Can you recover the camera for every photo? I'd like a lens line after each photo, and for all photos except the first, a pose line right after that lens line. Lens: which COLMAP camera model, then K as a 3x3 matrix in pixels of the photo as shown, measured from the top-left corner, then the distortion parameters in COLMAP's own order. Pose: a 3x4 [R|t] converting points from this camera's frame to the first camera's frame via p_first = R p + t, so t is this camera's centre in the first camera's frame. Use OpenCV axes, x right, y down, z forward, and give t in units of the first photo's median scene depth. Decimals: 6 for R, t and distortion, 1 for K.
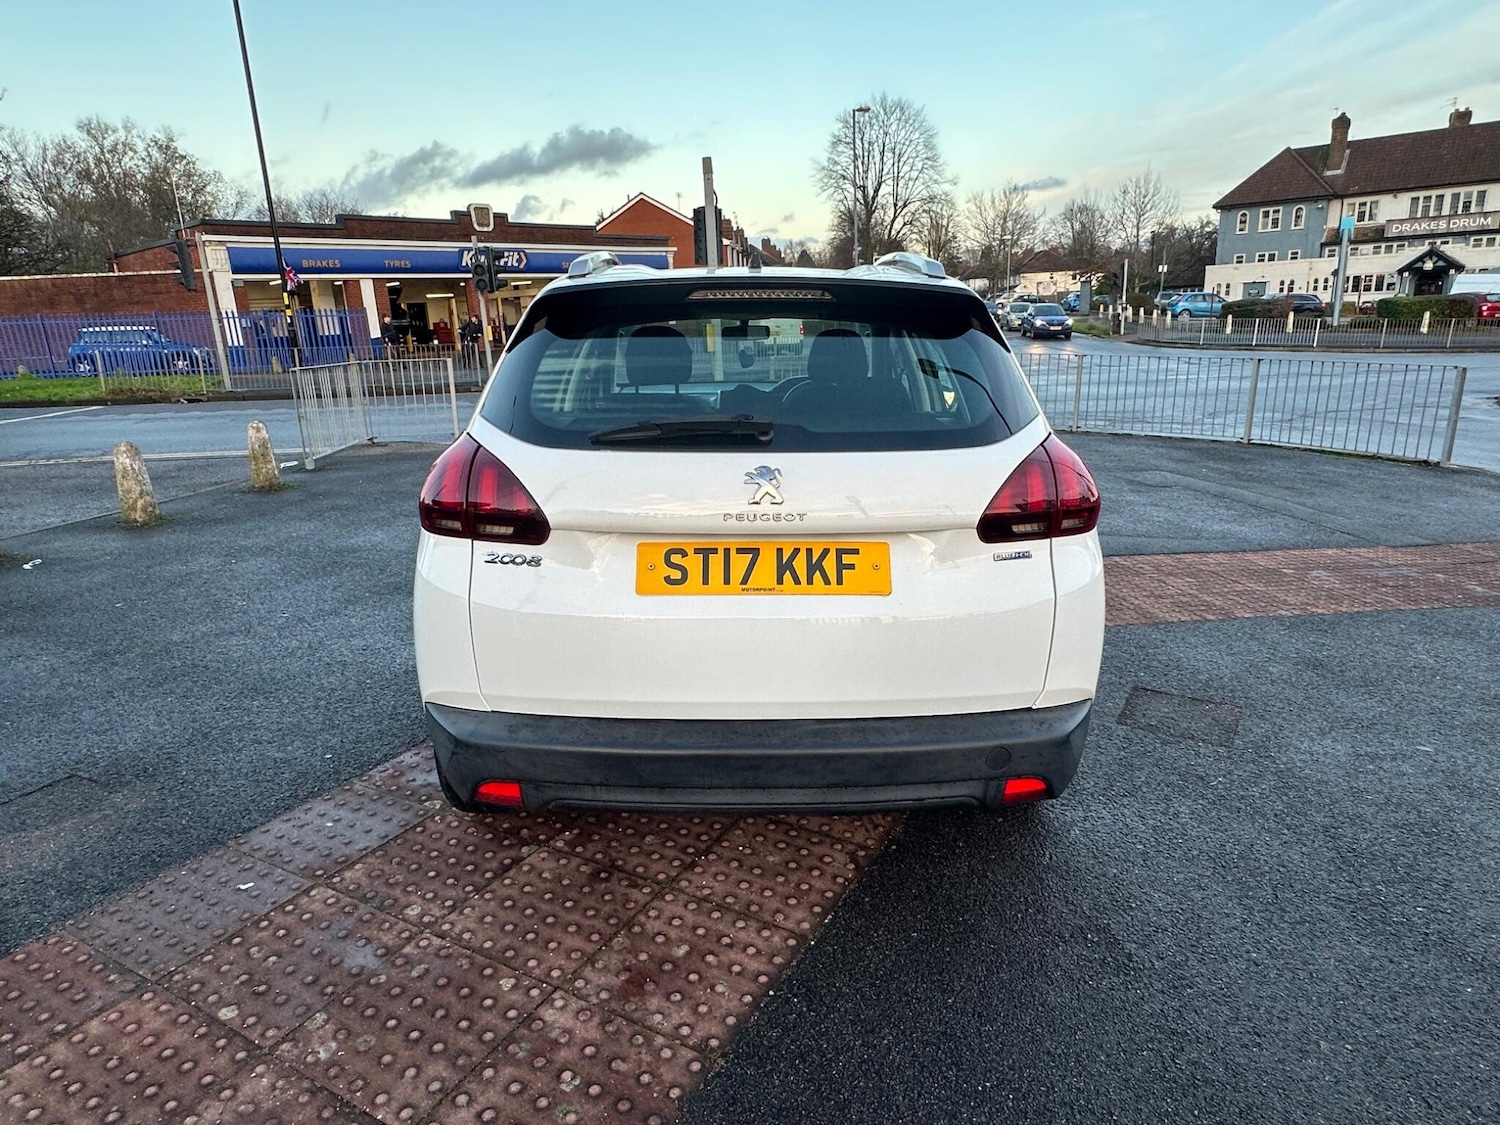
lens RADIAL K [[900.7, 0, 744.8], [0, 900.7, 567.3], [0, 0, 1]] dist [-0.002481, 0.001567]
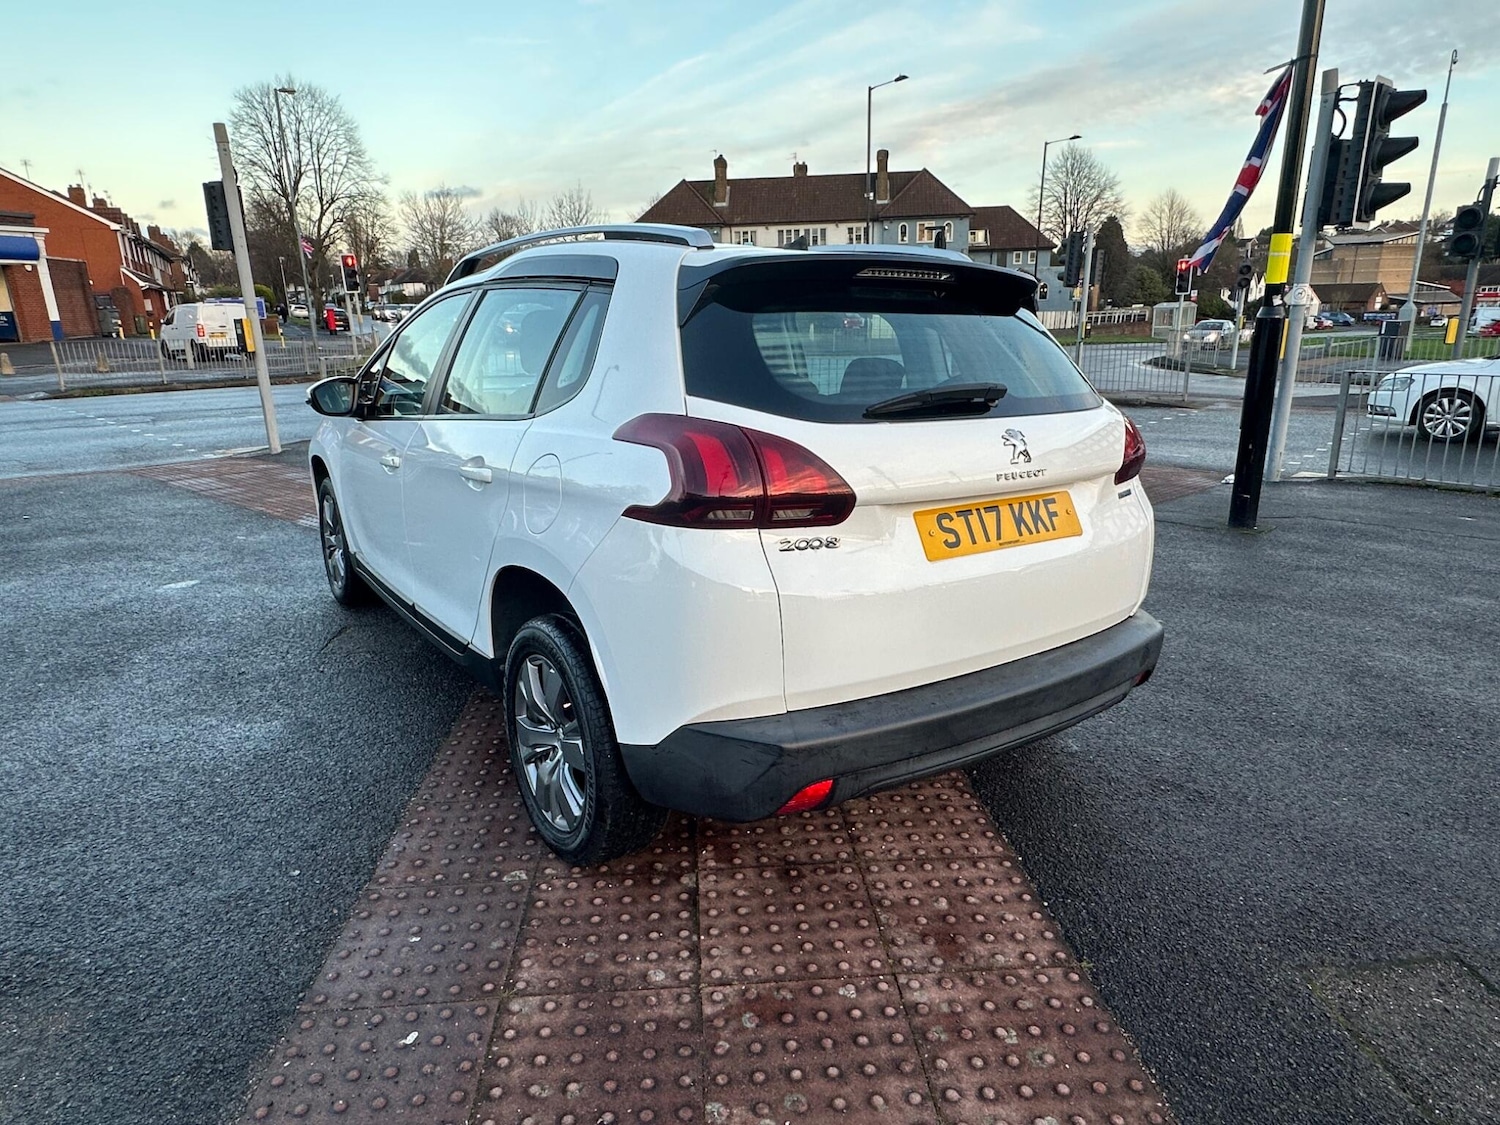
lens RADIAL K [[901.4, 0, 747.5], [0, 901.4, 565.1], [0, 0, 1]] dist [-0.003079, 0.001682]
pose [[0.830795, -0.131110, 0.540916, -0.535357], [0.135885, 0.990230, 0.031312, -0.016287], [-0.539737, 0.047489, 0.840493, 0.160602]]
